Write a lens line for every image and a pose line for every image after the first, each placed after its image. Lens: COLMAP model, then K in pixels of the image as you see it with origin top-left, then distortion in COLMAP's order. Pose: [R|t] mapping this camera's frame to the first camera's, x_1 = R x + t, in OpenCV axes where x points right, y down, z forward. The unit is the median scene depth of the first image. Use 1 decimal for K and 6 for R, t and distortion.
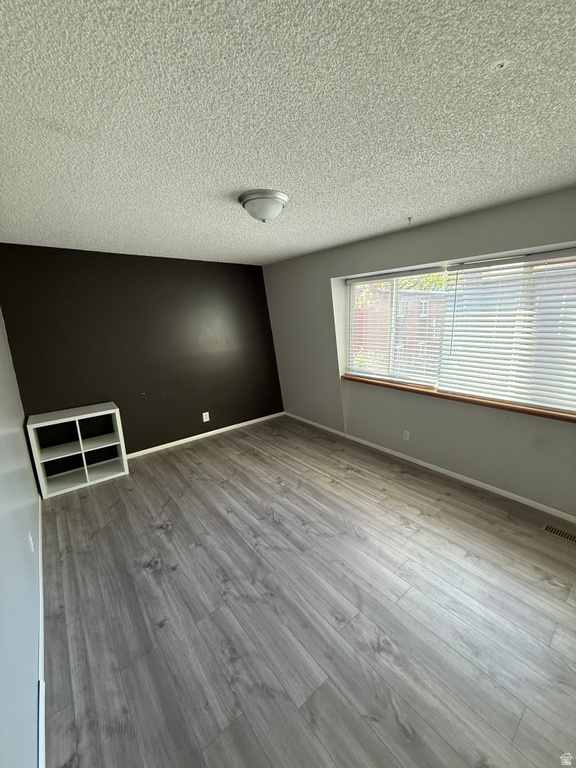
lens RADIAL K [[306.6, 0, 288.2], [0, 306.6, 381.4], [0, 0, 1]] dist [0.000254, 0.000411]
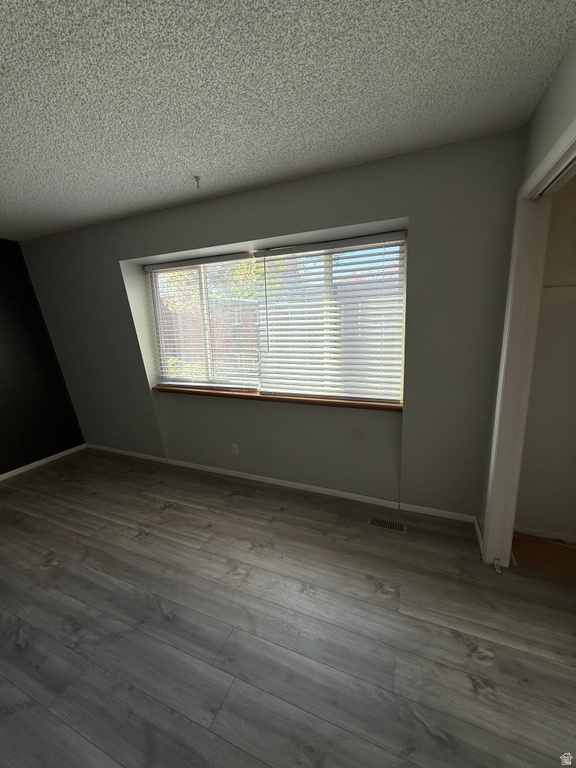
lens RADIAL K [[306.6, 0, 288.2], [0, 306.6, 381.4], [0, 0, 1]] dist [0.000254, 0.000411]
pose [[0.881558, -0.090500, 0.463320, 0.162803], [0.106028, 0.994335, -0.007517, 0.012605], [-0.460015, 0.055752, 0.886159, 0.193214]]
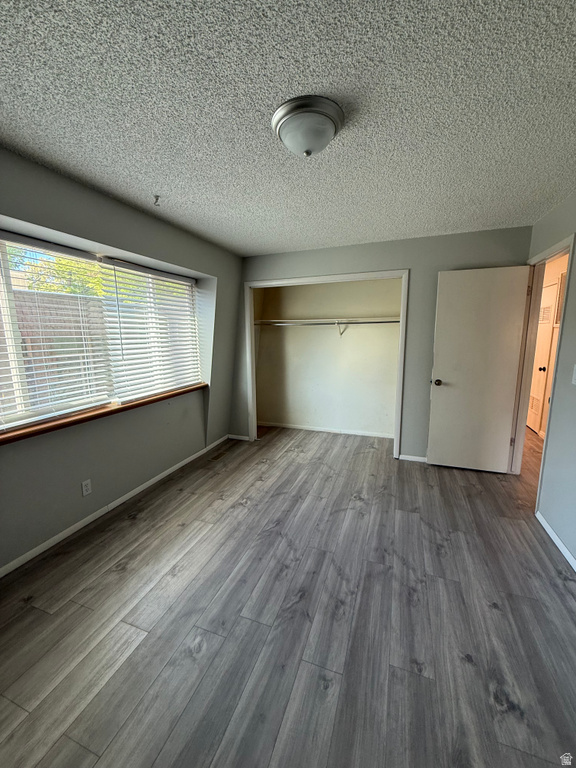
lens RADIAL K [[306.6, 0, 288.2], [0, 306.6, 381.4], [0, 0, 1]] dist [0.000254, 0.000411]
pose [[-0.515525, -0.102652, 0.850704, -0.489315], [0.201463, 0.950448, 0.236774, -0.144167], [-0.832855, 0.293448, -0.469299, 1.058517]]
